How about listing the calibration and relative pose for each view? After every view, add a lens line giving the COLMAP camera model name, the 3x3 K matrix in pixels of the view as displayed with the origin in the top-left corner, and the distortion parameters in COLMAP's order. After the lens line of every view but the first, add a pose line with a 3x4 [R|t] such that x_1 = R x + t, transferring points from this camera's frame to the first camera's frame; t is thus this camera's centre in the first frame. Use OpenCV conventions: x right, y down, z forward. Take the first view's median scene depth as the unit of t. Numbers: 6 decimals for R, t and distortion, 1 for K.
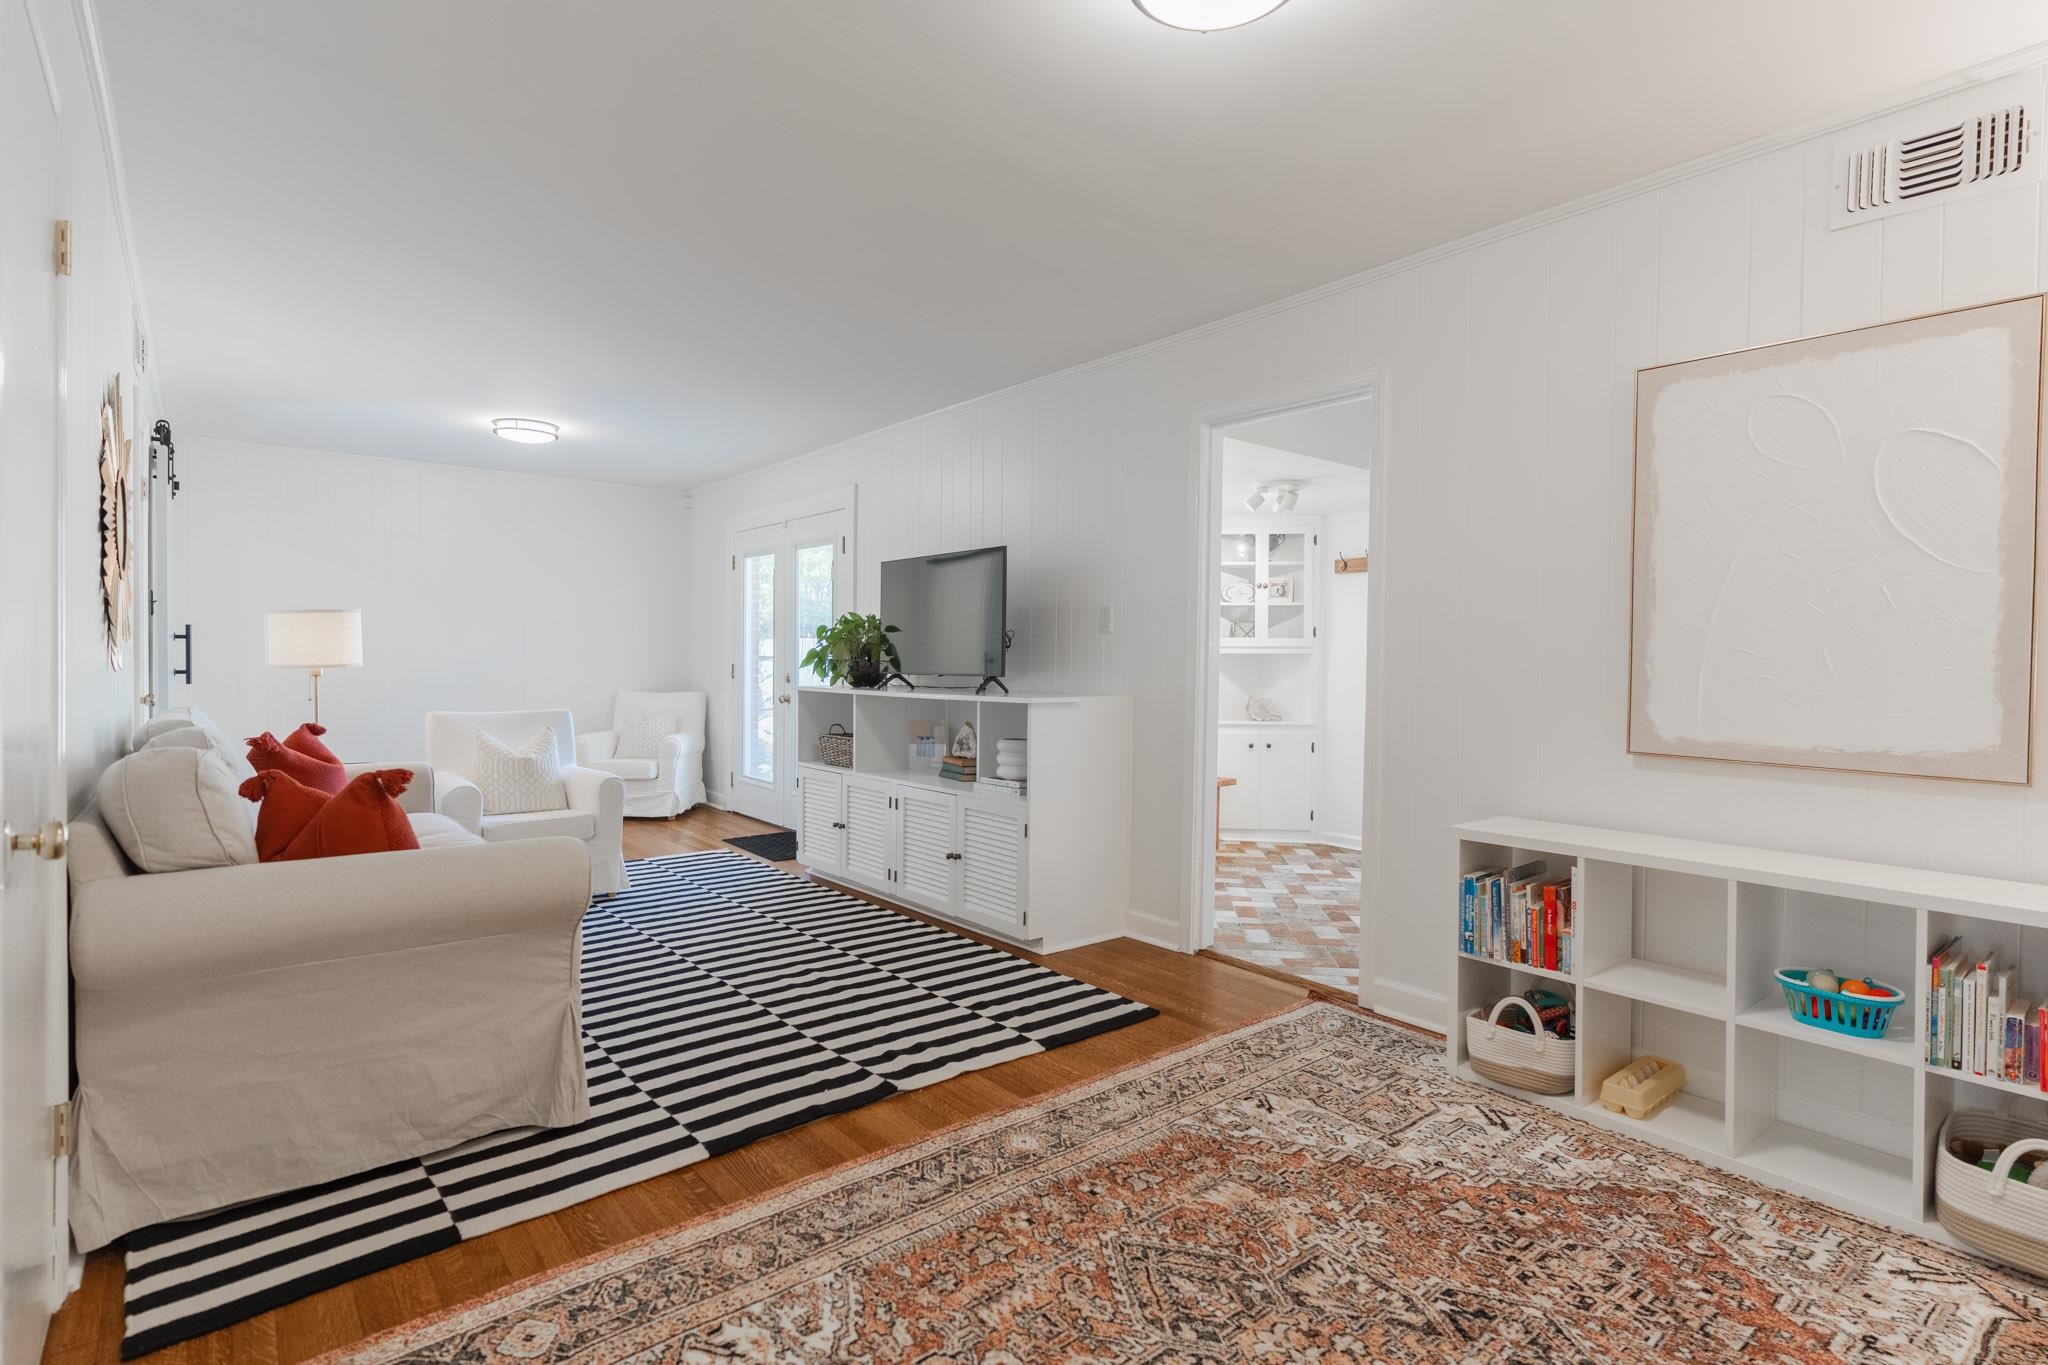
lens RADIAL K [[970.0, 0, 1019.4], [0, 970.0, 675.6], [0, 0, 1]] dist [0.010232, -0.000421]
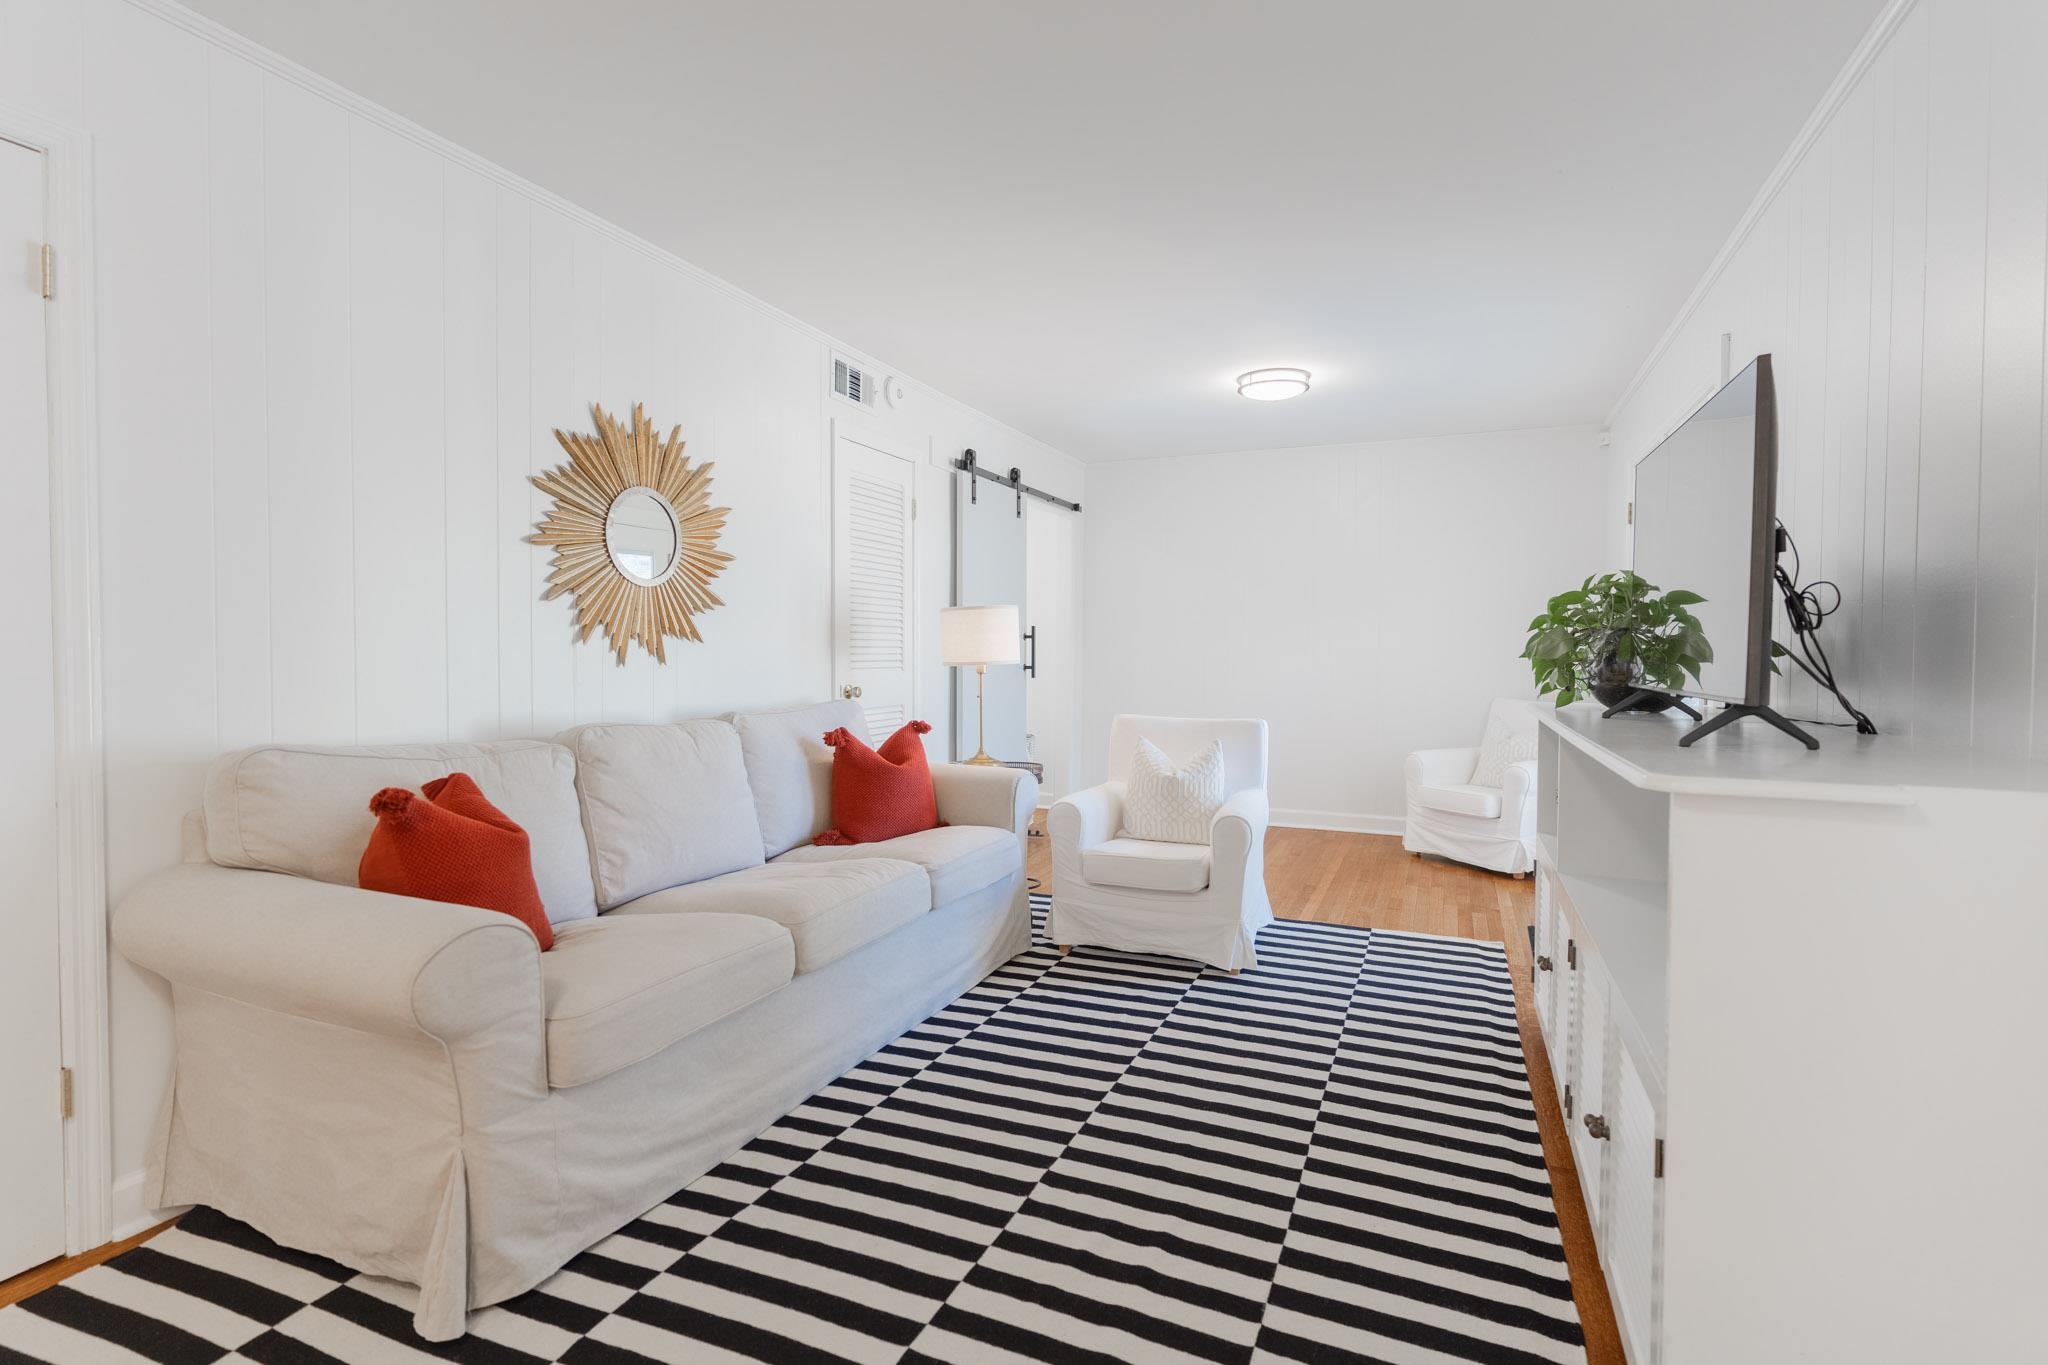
lens RADIAL K [[970.0, 0, 1019.4], [0, 970.0, 675.6], [0, 0, 1]] dist [0.010232, -0.000421]
pose [[0.469777, 0.019596, -0.882568, 0.187056], [-0.017873, 0.999760, 0.012684, -0.010780], [0.882604, 0.009815, 0.470014, 0.585131]]
